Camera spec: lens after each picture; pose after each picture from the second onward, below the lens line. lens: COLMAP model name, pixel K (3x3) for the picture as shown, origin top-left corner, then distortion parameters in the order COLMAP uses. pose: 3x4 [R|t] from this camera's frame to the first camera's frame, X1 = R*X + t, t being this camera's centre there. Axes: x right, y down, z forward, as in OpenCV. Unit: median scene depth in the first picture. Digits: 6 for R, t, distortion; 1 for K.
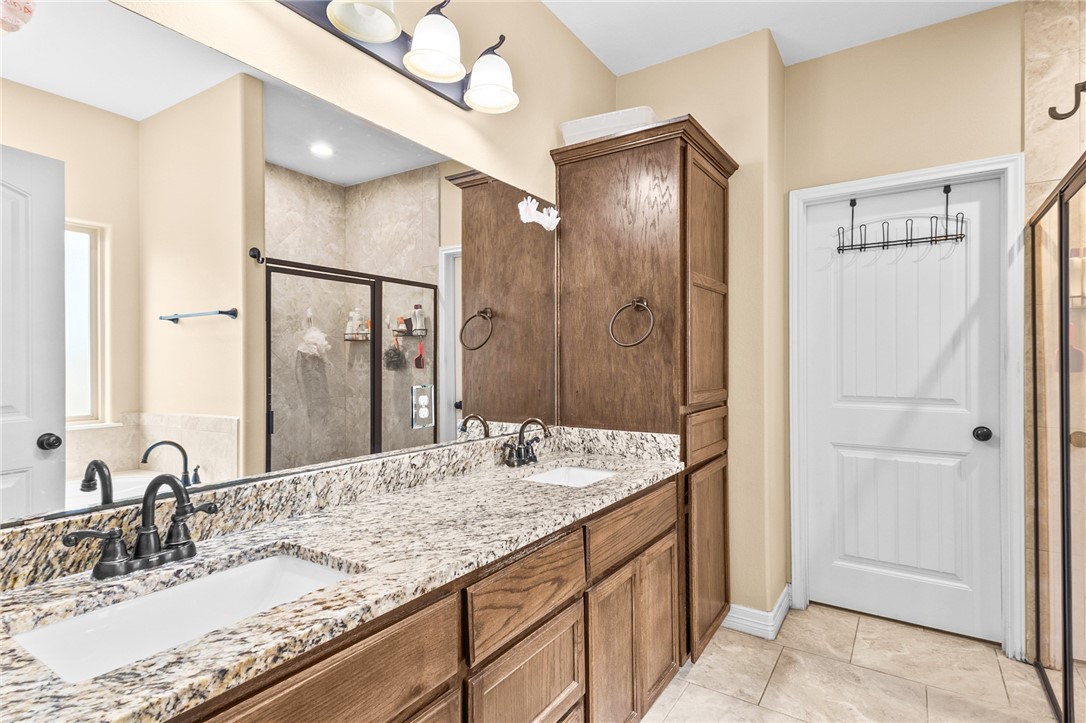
lens RADIAL K [[562.3, 0, 522.2], [0, 562.3, 359.1], [0, 0, 1]] dist [0.010892, -0.003497]
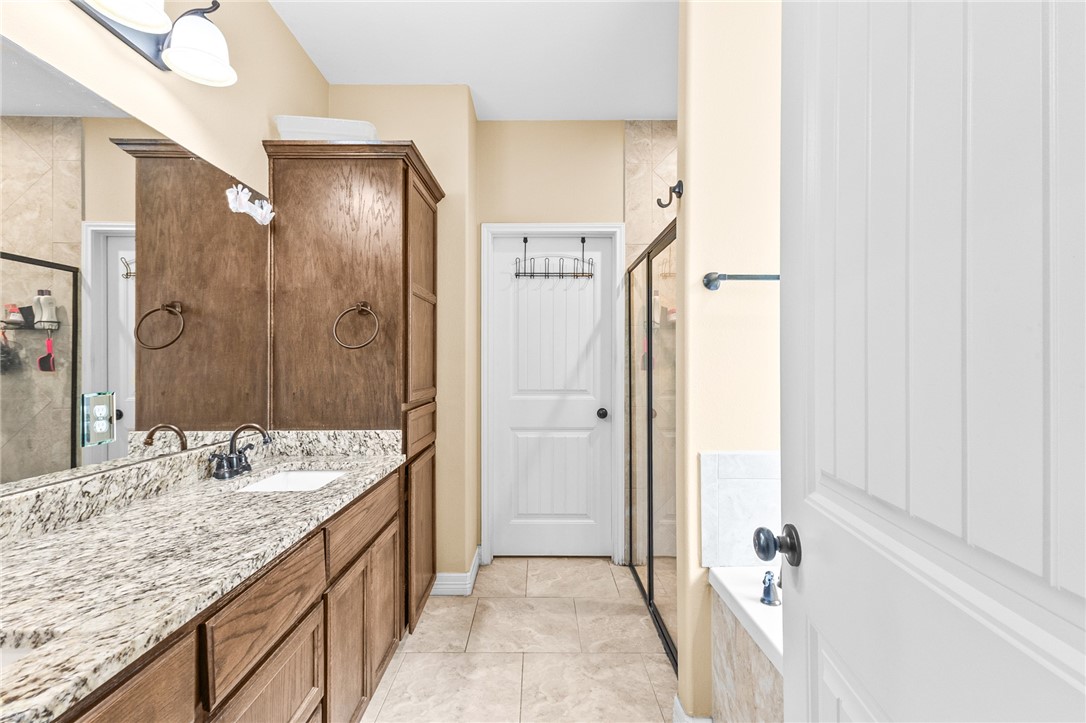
lens RADIAL K [[512.5, 0, 543.8], [0, 512.5, 360.2], [0, 0, 1]] dist [0.015309, -0.003187]
pose [[0.818168, 0.003701, 0.574968, -0.066668], [-0.003872, 0.999992, -0.000927, -0.001600], [-0.574966, -0.001467, 0.818176, 0.018766]]
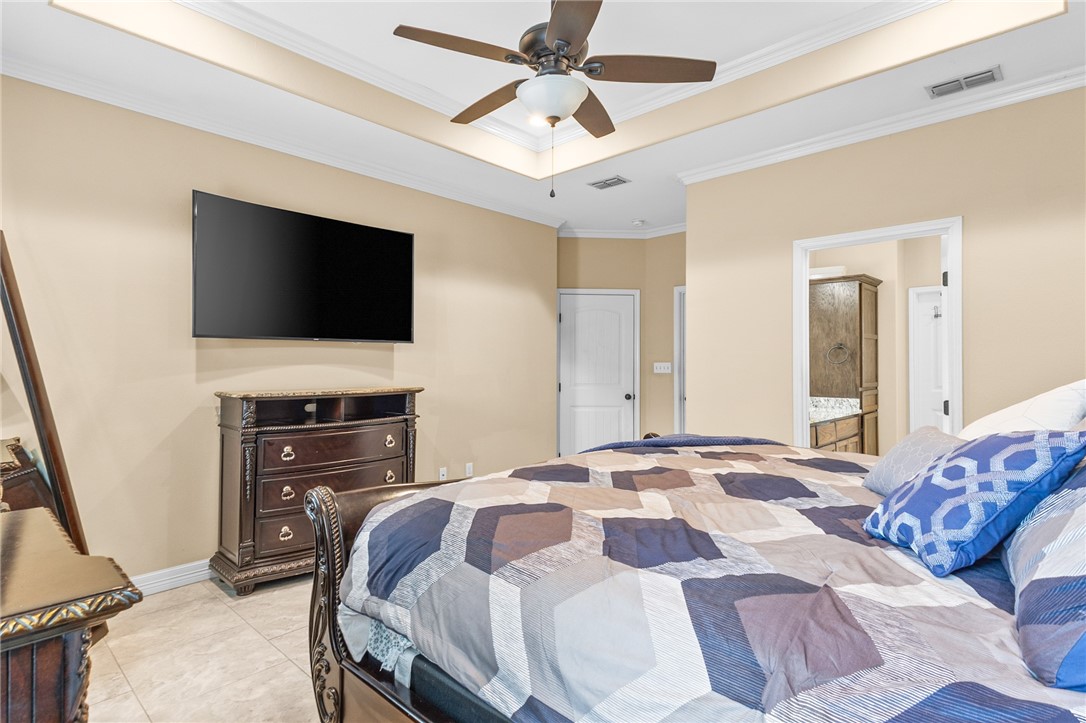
lens RADIAL K [[562.3, 0, 520.7], [0, 562.3, 349.0], [0, 0, 1]] dist [0.010892, -0.003497]
pose [[0.984817, 0.003701, -0.173557, -0.739489], [-0.006769, 0.999831, -0.017085, -0.033388], [0.173464, 0.018001, 0.984676, -1.672335]]
